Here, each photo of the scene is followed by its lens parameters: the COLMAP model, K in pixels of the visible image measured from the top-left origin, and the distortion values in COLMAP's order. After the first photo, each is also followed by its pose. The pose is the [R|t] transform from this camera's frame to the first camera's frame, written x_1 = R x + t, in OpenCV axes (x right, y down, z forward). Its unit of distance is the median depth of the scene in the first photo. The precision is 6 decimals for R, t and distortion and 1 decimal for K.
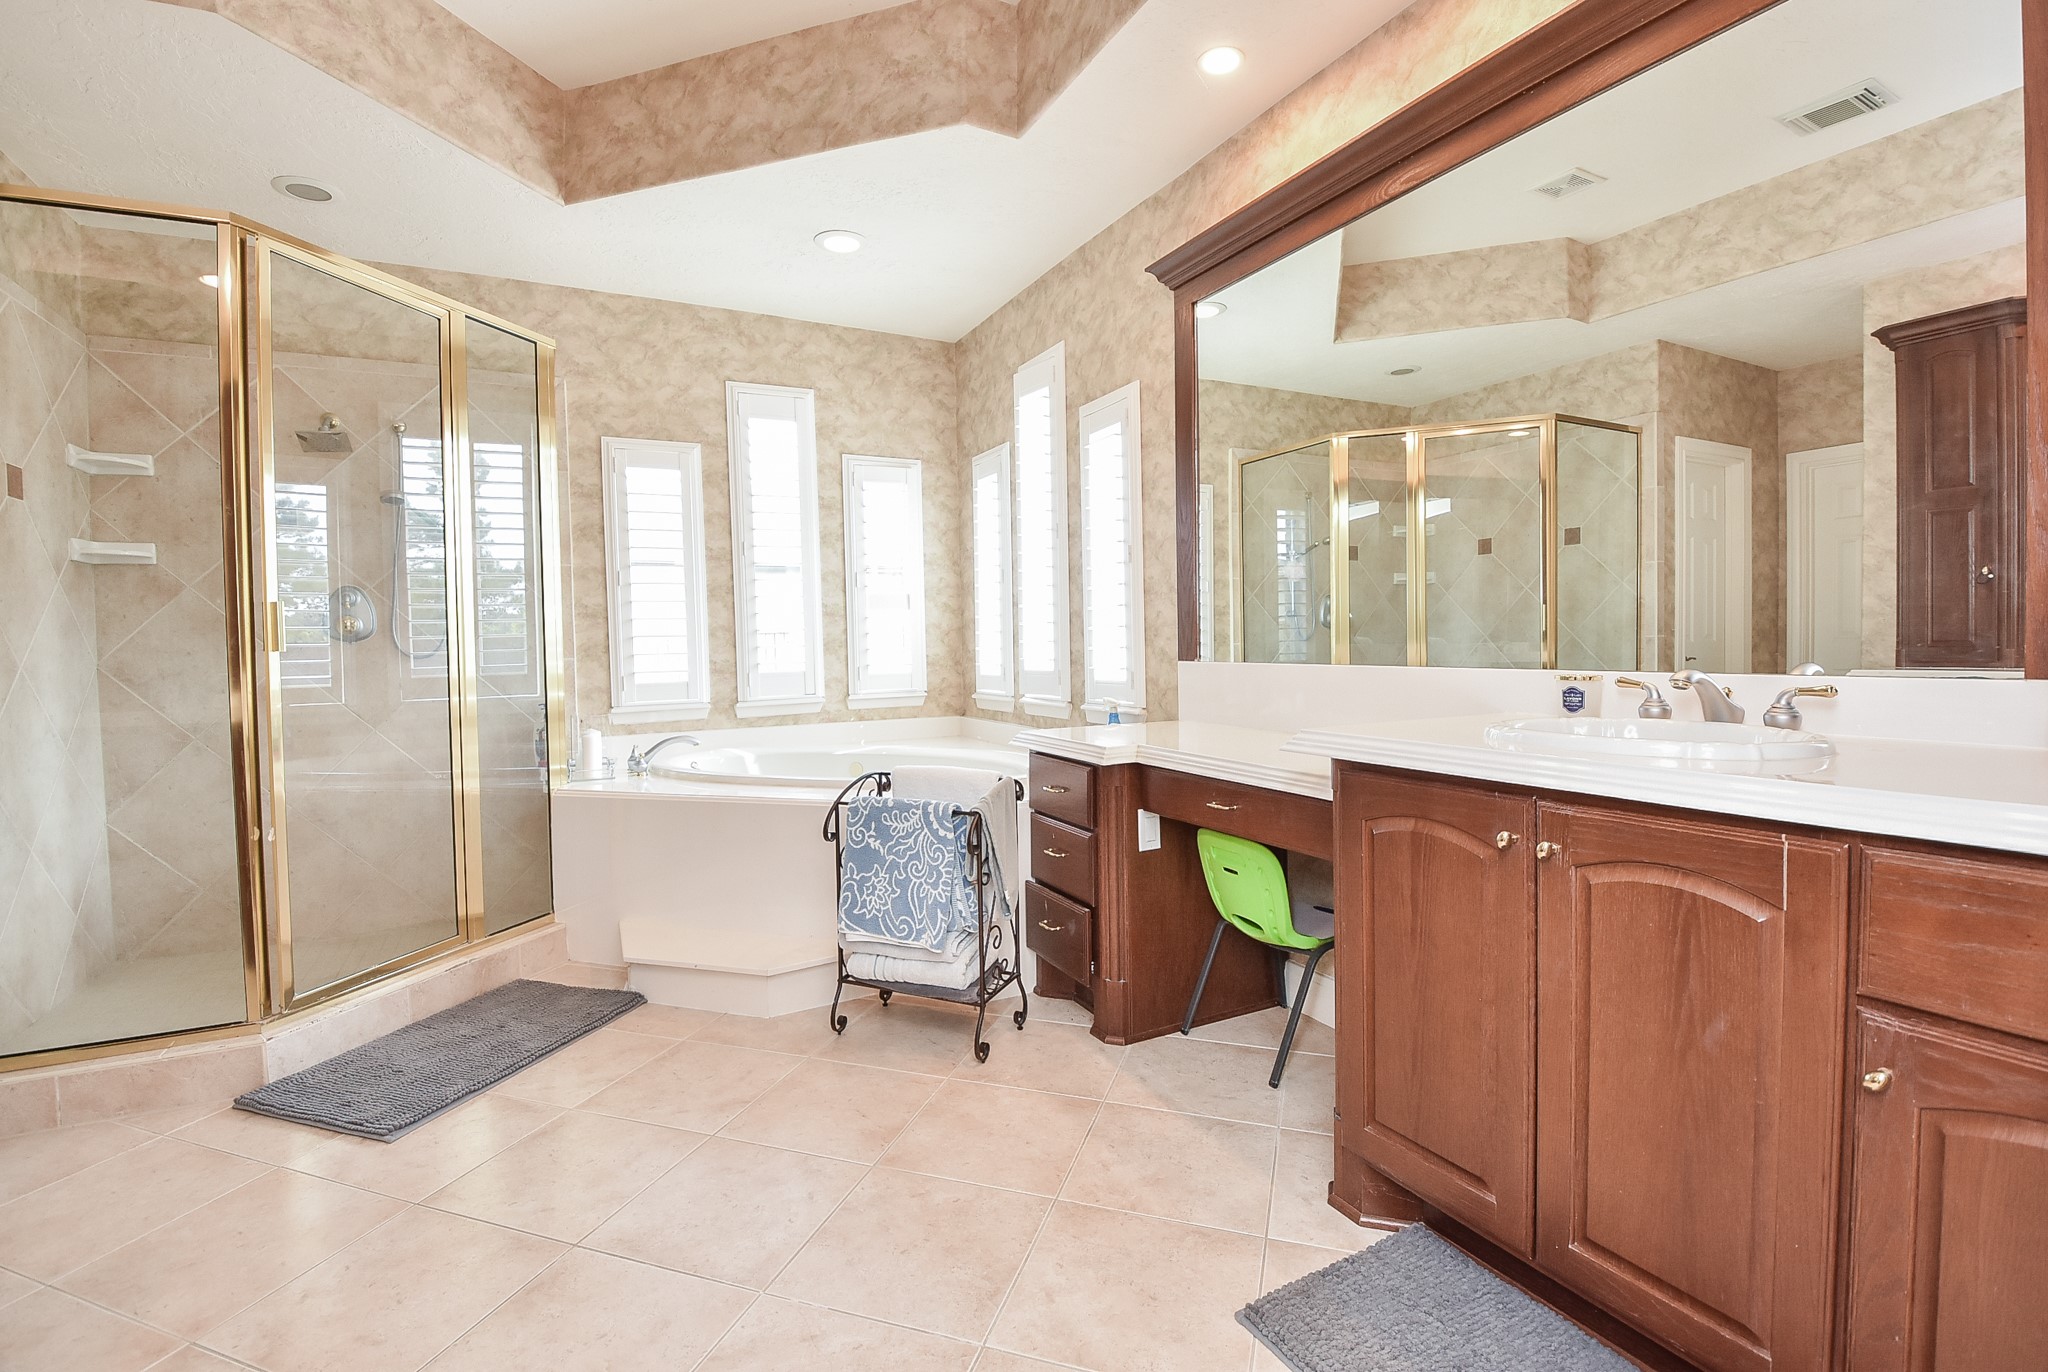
lens RADIAL K [[930.1, 0, 1008.1], [0, 930.1, 676.0], [0, 0, 1]] dist [-0.015821, -0.006047]
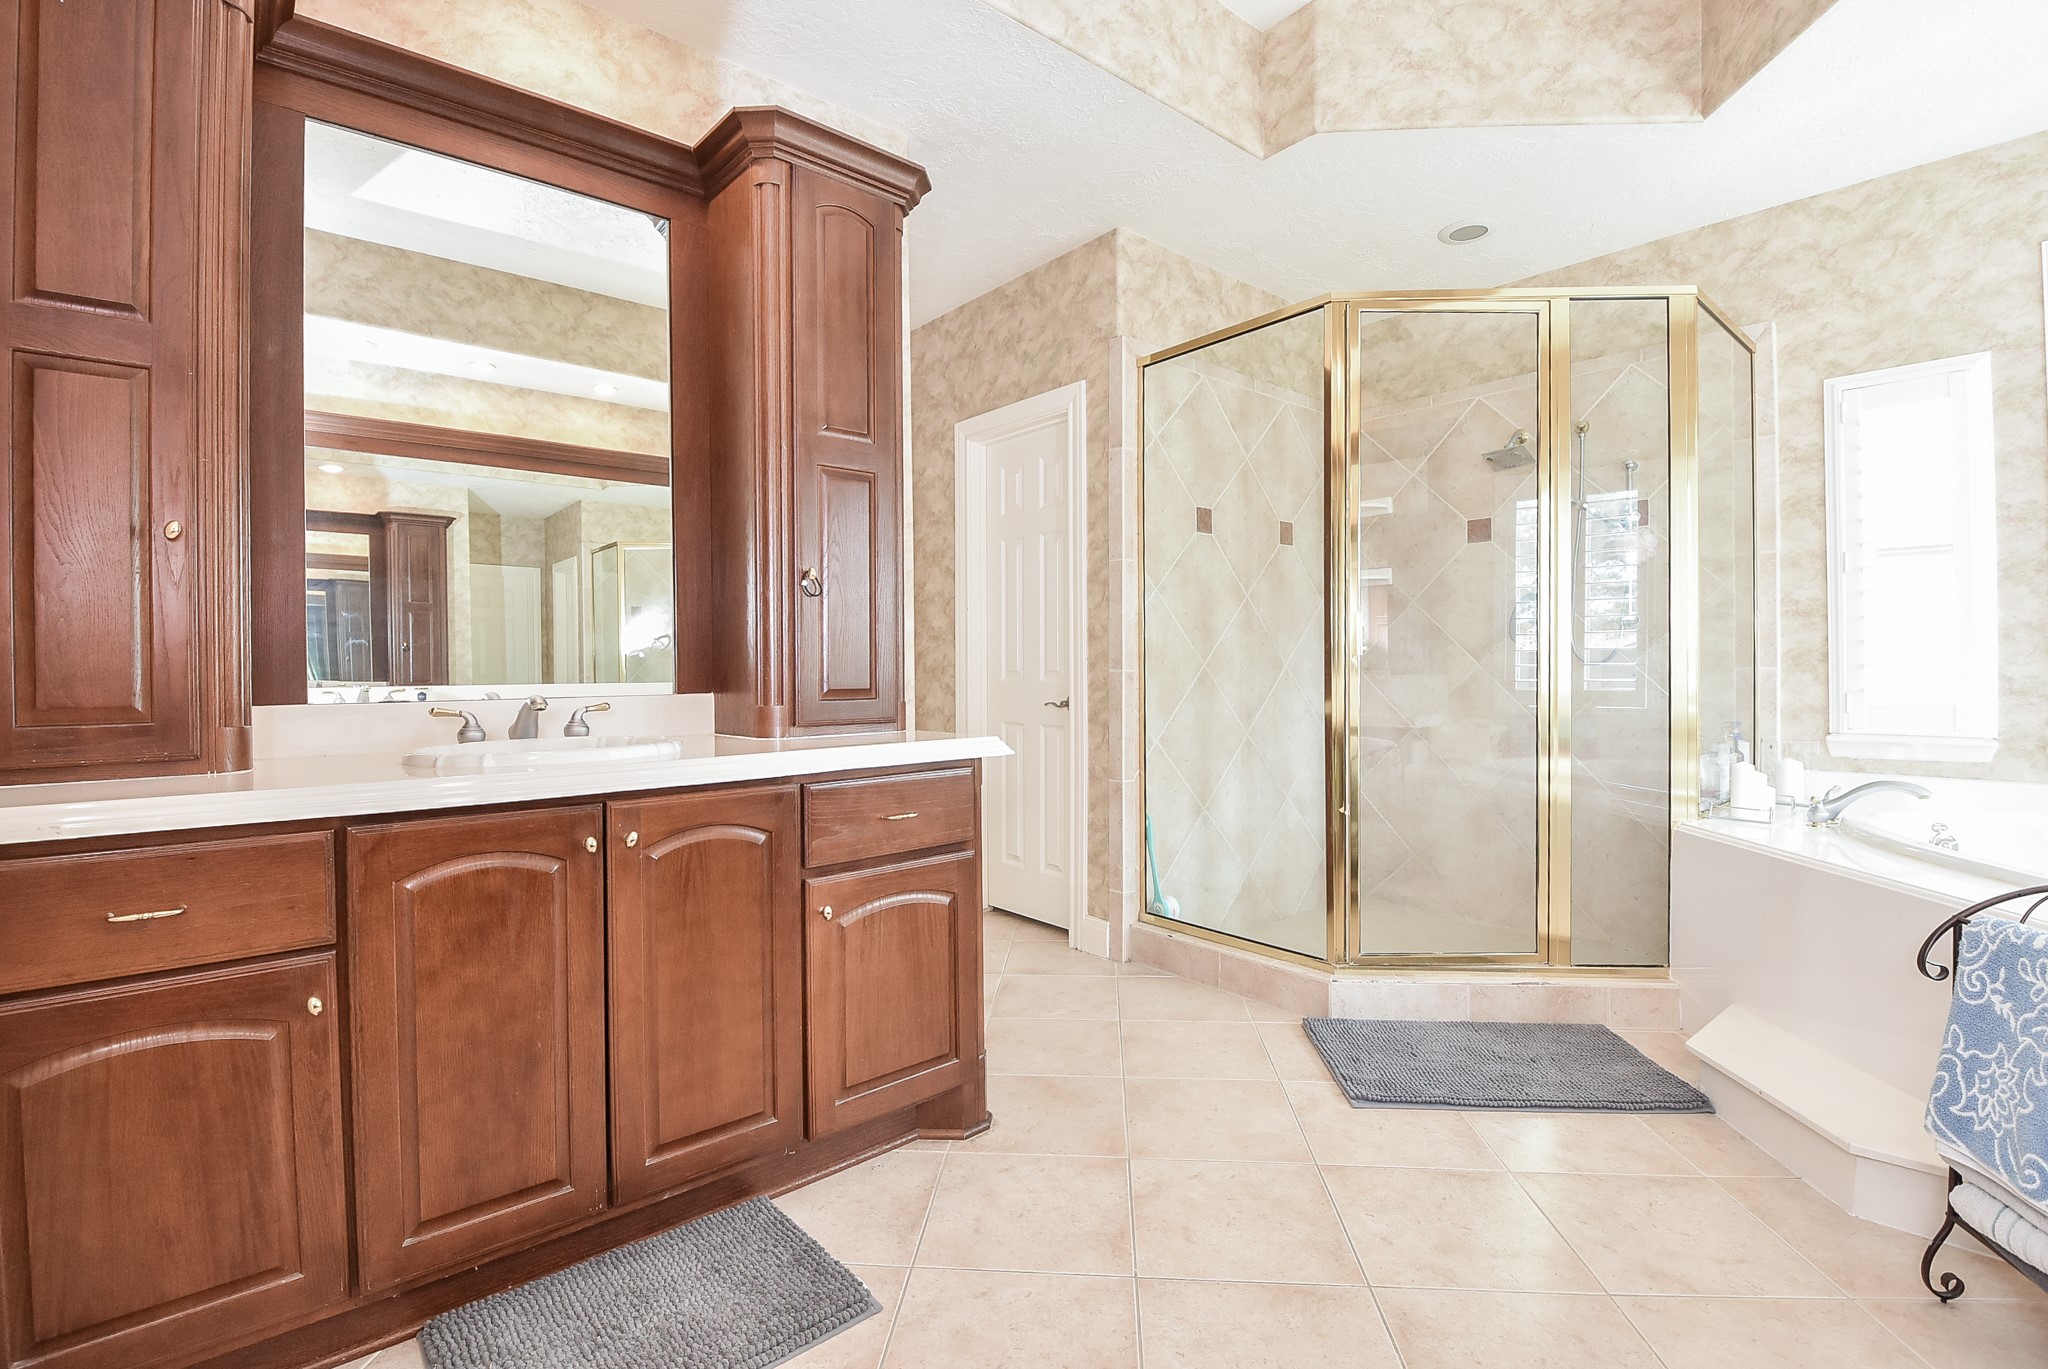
lens RADIAL K [[930.1, 0, 1008.1], [0, 930.1, 674.5], [0, 0, 1]] dist [-0.015821, -0.006047]
pose [[0.229390, 0.028133, -0.972928, 0.193961], [-0.035062, 0.999172, 0.020625, -0.008233], [0.972703, 0.029382, 0.230187, 0.227676]]
